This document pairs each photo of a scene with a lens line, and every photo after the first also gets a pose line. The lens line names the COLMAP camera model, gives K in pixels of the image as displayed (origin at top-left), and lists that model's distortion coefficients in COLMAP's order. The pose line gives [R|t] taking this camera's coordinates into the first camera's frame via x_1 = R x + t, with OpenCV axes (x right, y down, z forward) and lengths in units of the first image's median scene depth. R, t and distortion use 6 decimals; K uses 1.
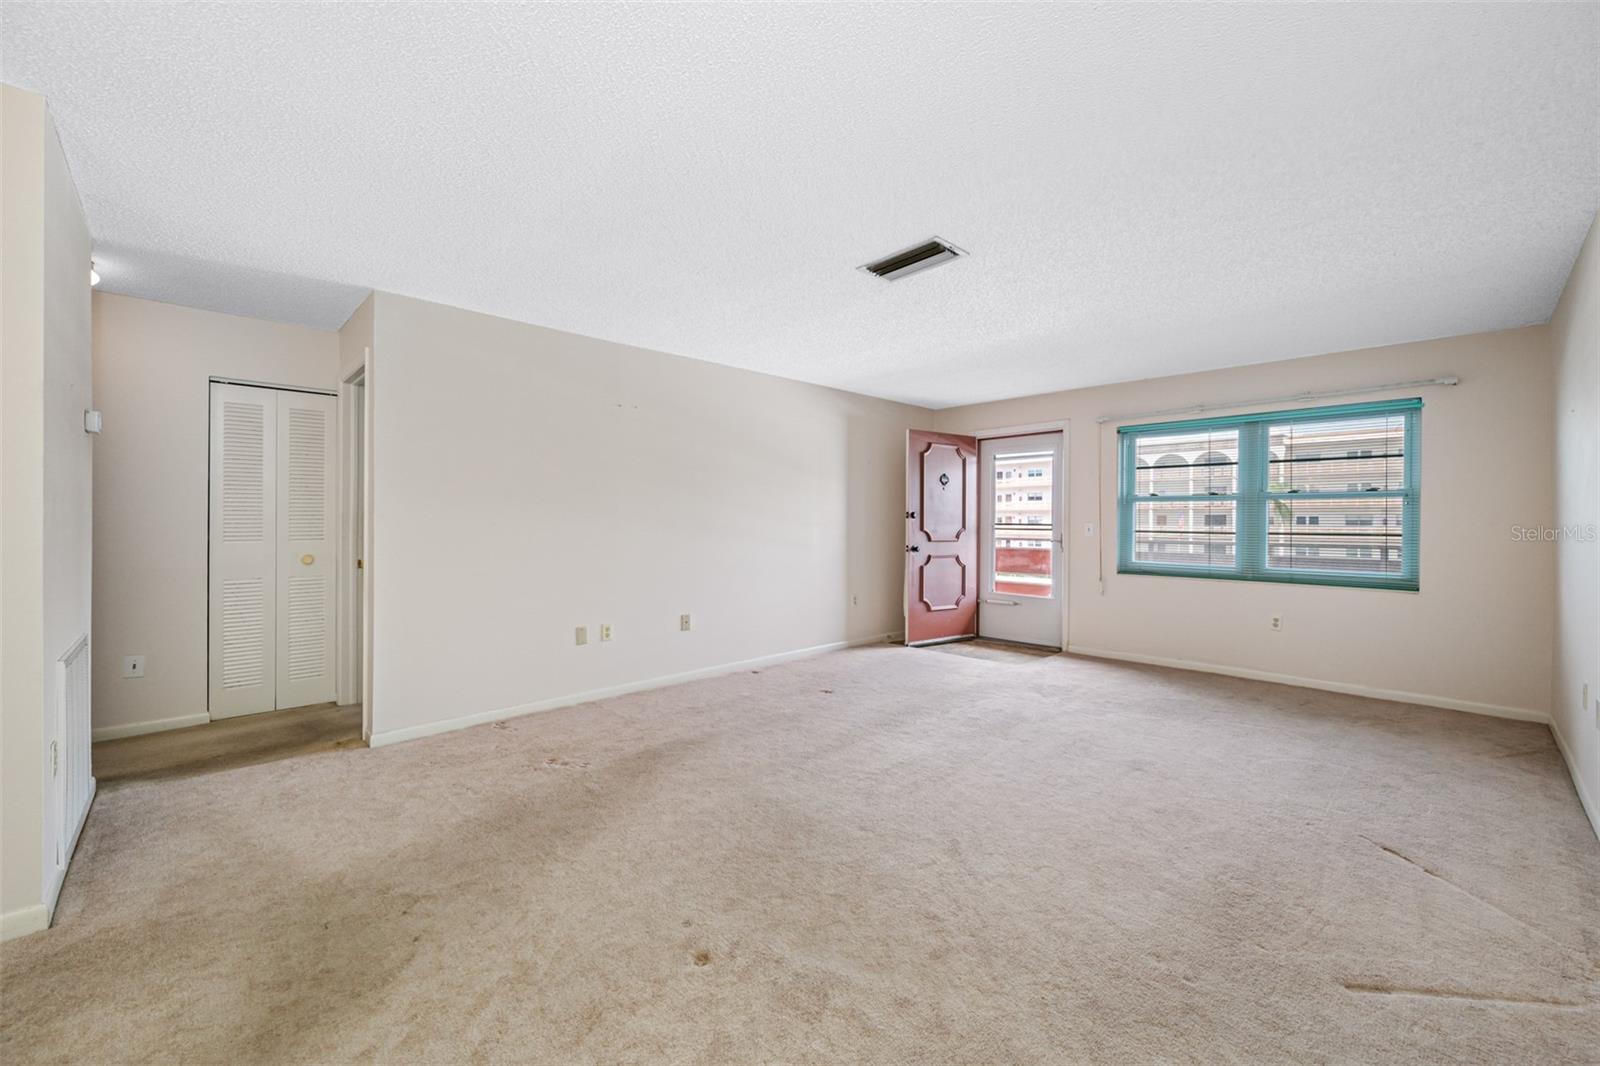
lens RADIAL K [[628.1, 0, 802.0], [0, 628.1, 523.4], [0, 0, 1]] dist [-0.000478, -0.000036]
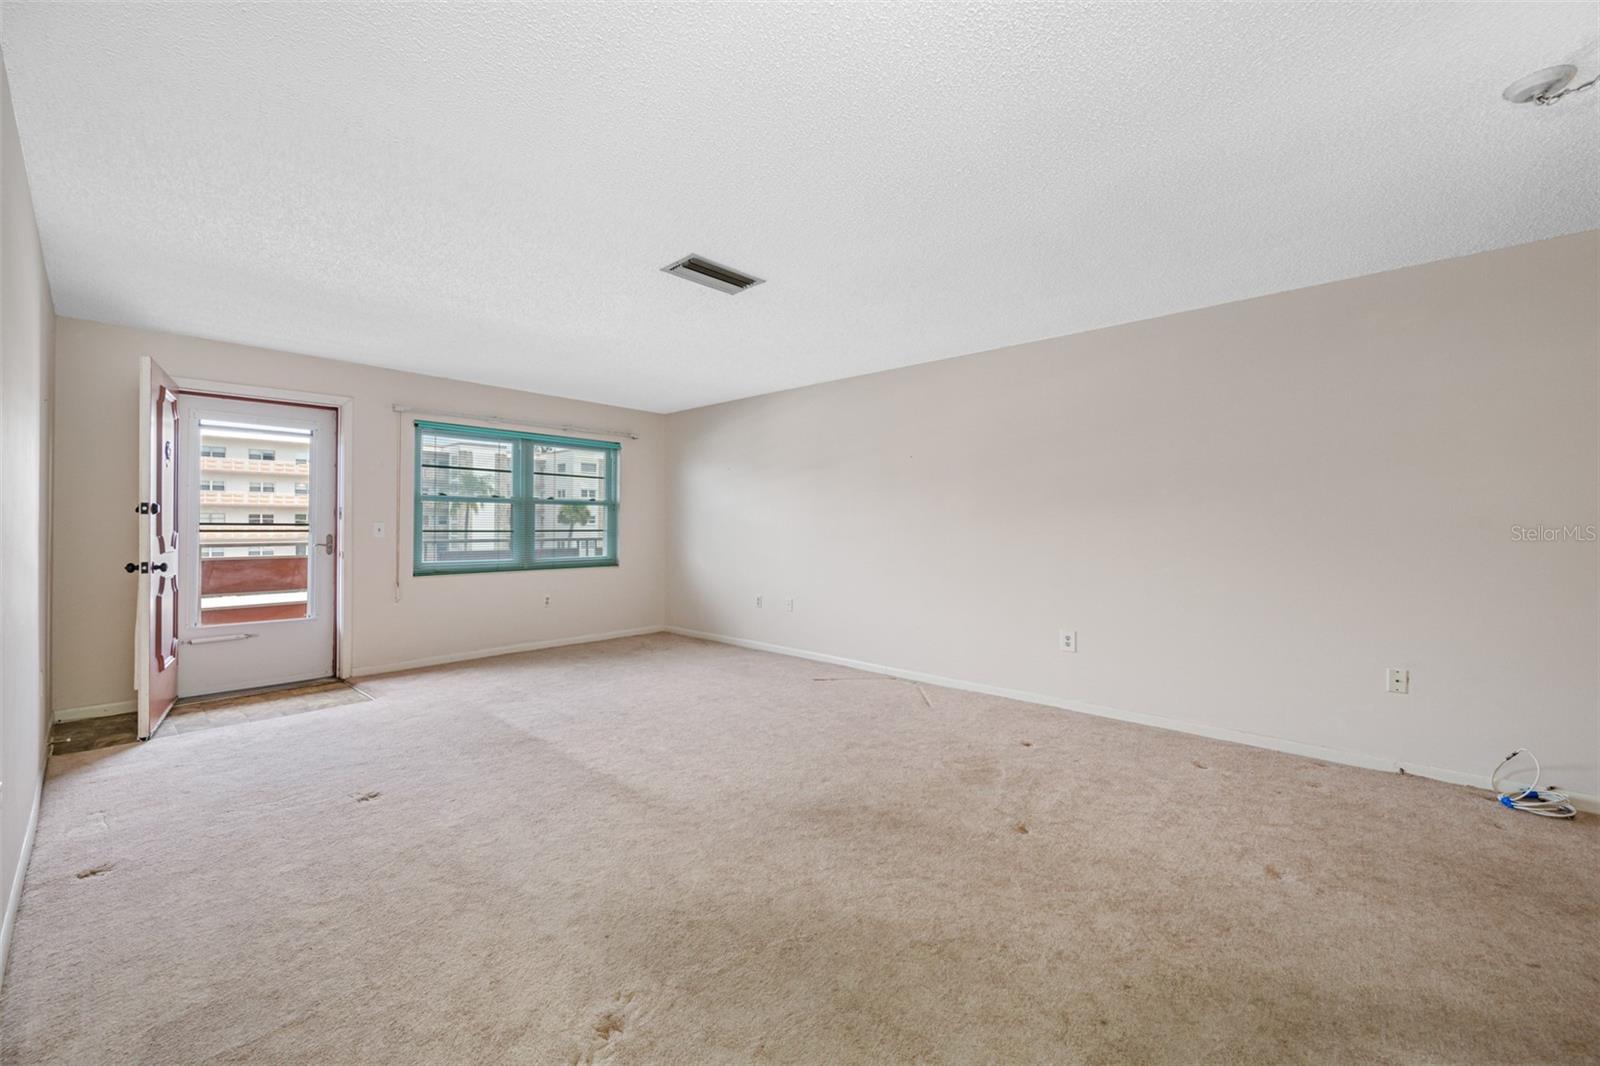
lens RADIAL K [[628.1, 0, 802.0], [0, 628.1, 523.4], [0, 0, 1]] dist [-0.000478, -0.000036]
pose [[-0.058048, -0.001757, 0.998312, -0.500764], [-0.001726, 0.999997, 0.001659, -0.001844], [-0.998312, -0.001627, -0.058051, 0.511361]]
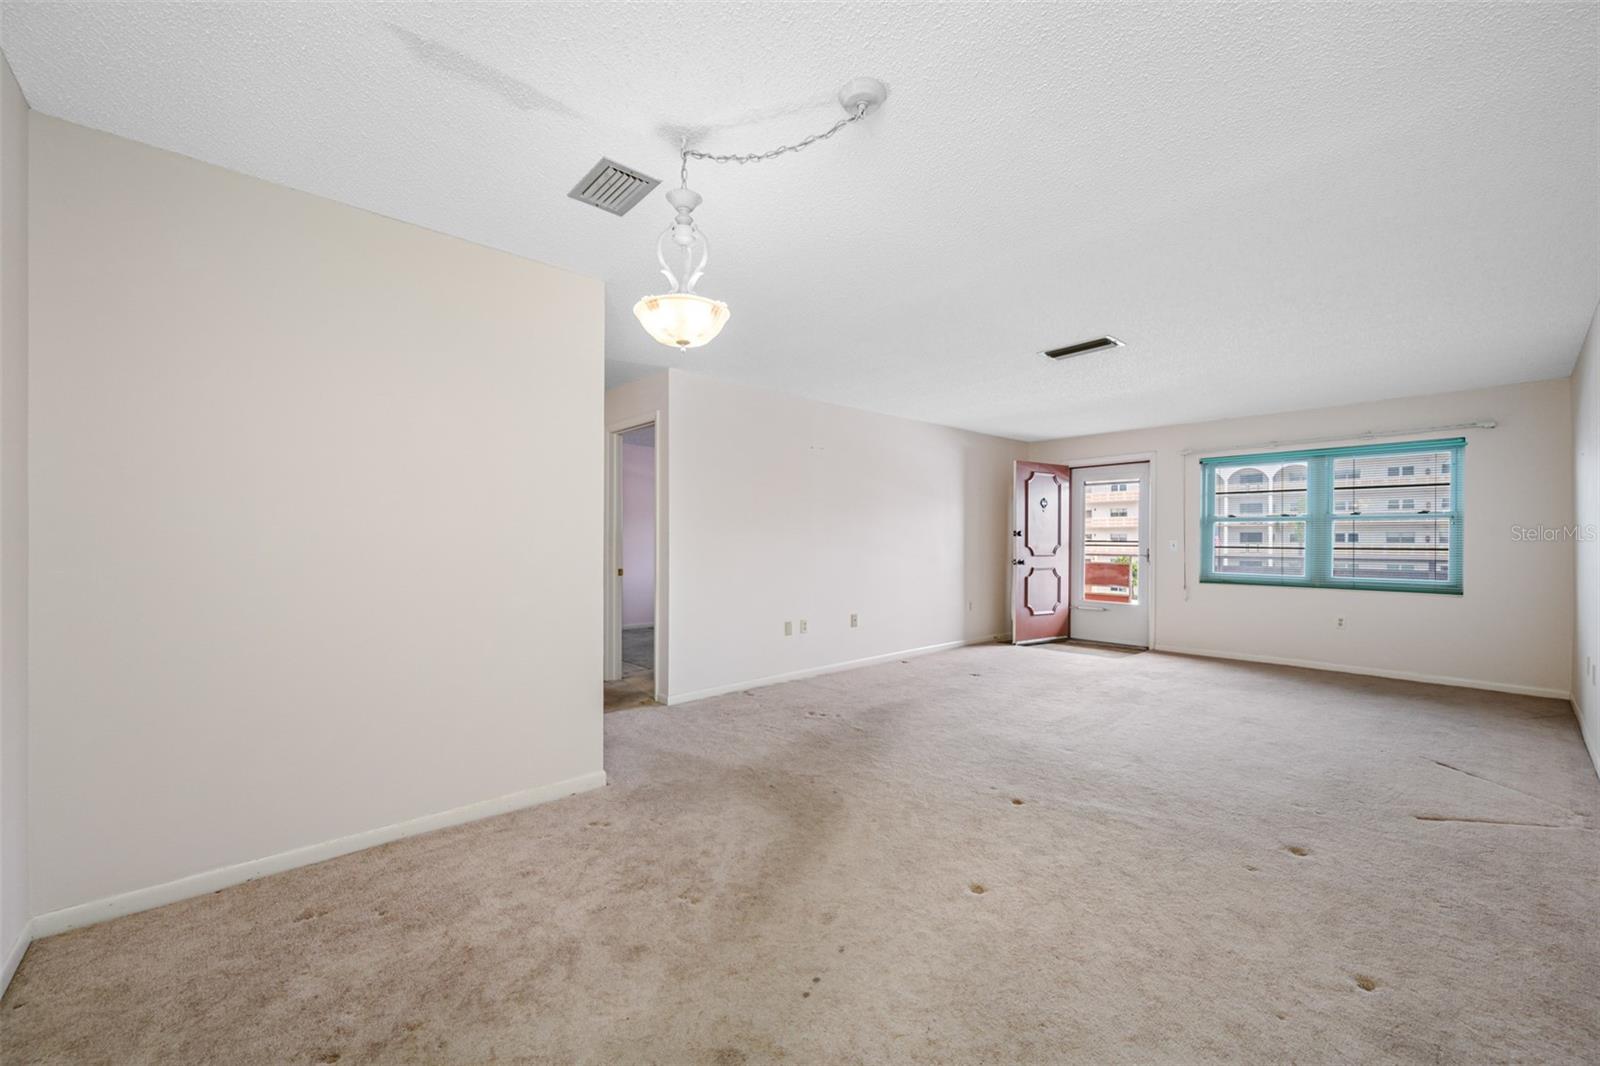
lens RADIAL K [[628.2, 0, 807.7], [0, 628.2, 542.3], [0, 0, 1]] dist [-0.000537, 0.000050]
pose [[0.999529, -0.001116, -0.030665, -0.213280], [0.001161, 0.999998, 0.001445, 0.001260], [0.030664, -0.001480, 0.999529, -0.218273]]
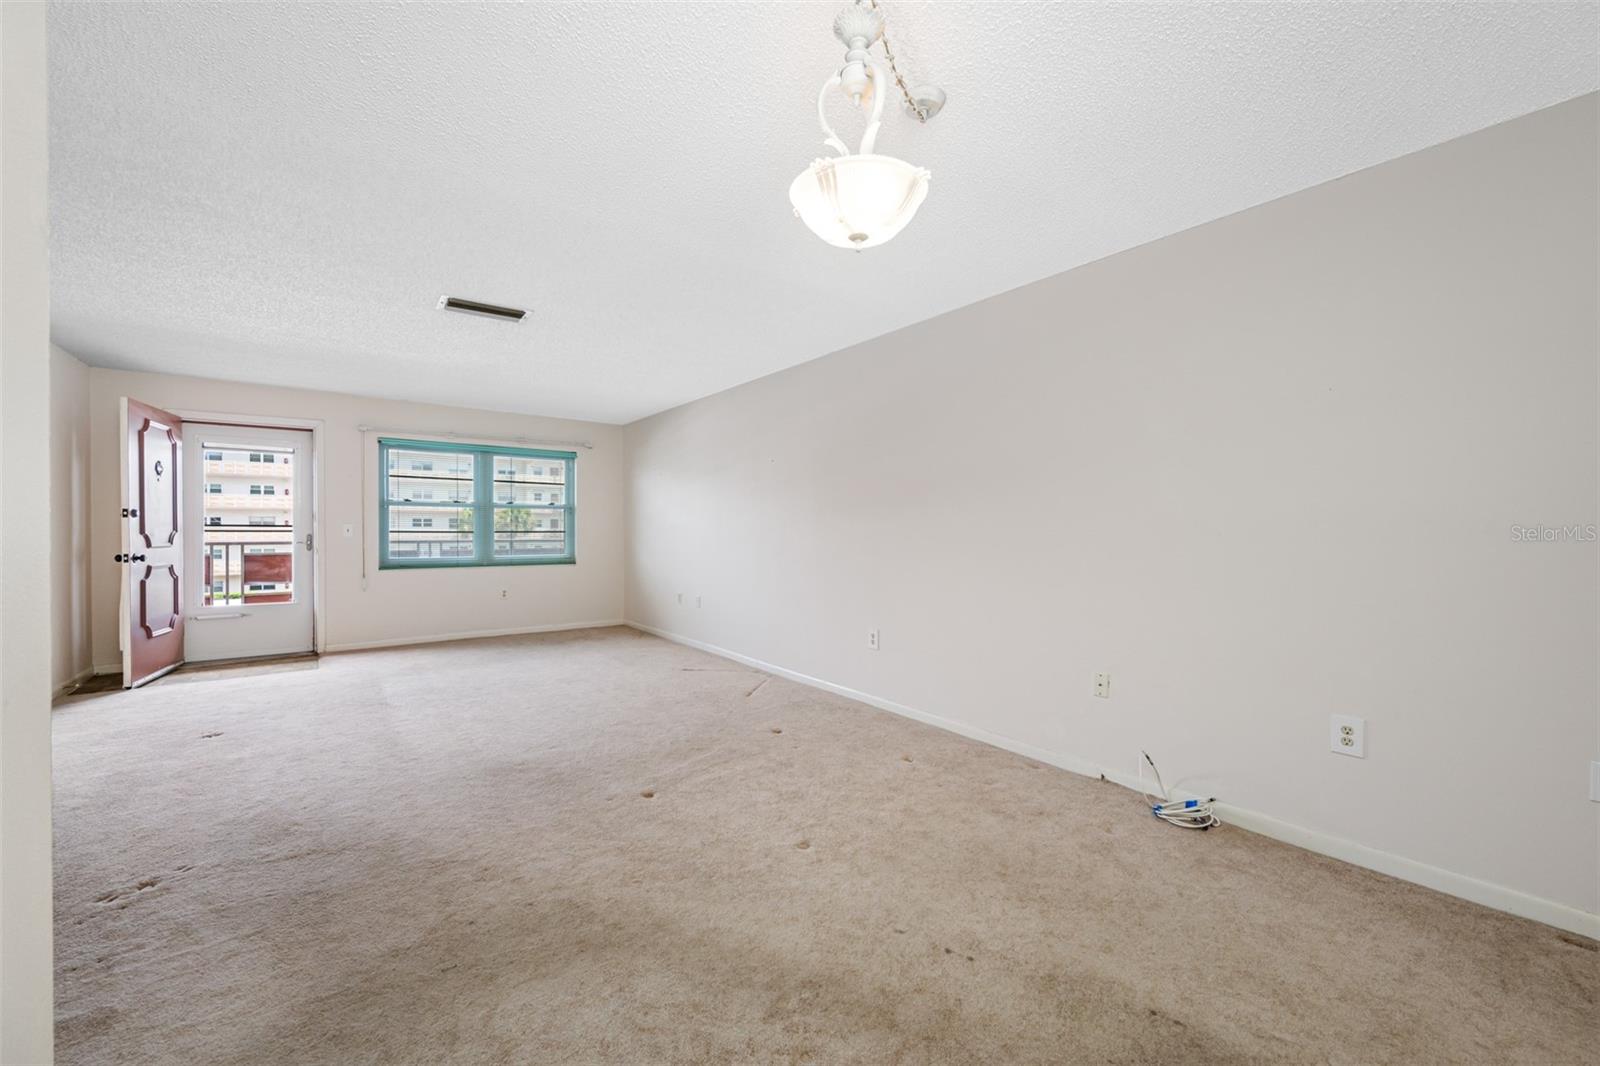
lens RADIAL K [[635.0, 0, 797.9], [0, 635.0, 538.1], [0, 0, 1]] dist [-0.000022, -0.000122]
pose [[0.127498, -0.019529, 0.991646, -0.551693], [-0.001211, 0.999802, 0.019846, 0.000738], [-0.991838, -0.003731, 0.127450, 0.133721]]
